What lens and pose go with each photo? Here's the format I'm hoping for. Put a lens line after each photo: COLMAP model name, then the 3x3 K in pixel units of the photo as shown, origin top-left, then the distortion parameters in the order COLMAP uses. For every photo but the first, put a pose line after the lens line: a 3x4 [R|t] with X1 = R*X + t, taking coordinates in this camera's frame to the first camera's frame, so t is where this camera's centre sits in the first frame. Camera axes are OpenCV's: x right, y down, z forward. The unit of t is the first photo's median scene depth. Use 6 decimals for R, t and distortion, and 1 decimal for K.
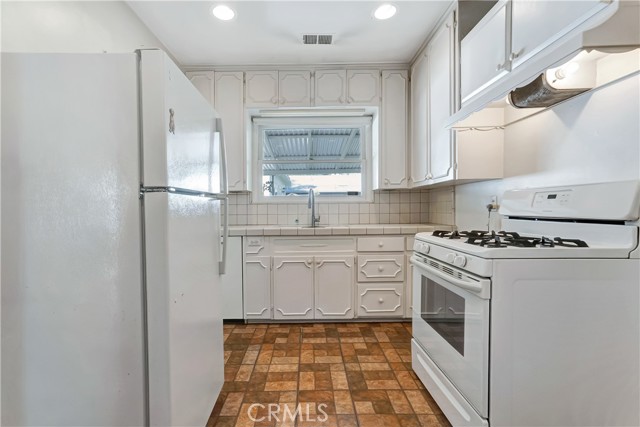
lens RADIAL K [[293.3, 0, 321.1], [0, 293.3, 212.0], [0, 0, 1]] dist [-0.035030, 0.002489]
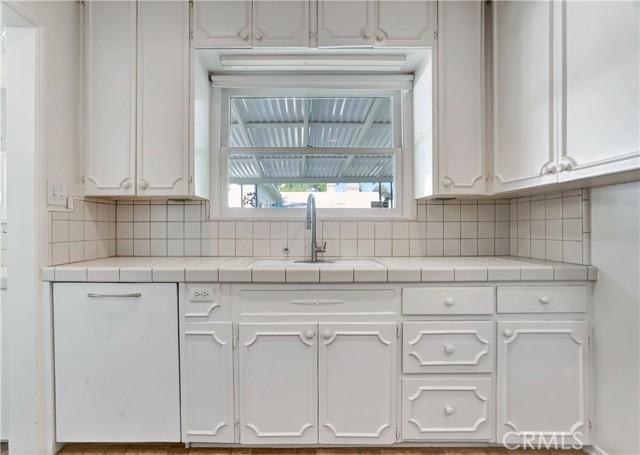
lens RADIAL K [[309.1, 0, 329.3], [0, 309.1, 255.9], [0, 0, 1]] dist [-0.015942, -0.000132]
pose [[0.998893, 0.004530, 0.046813, -0.027387], [-0.008109, 0.997033, 0.076544, -0.007264], [-0.046327, -0.076839, 0.995967, 0.420980]]
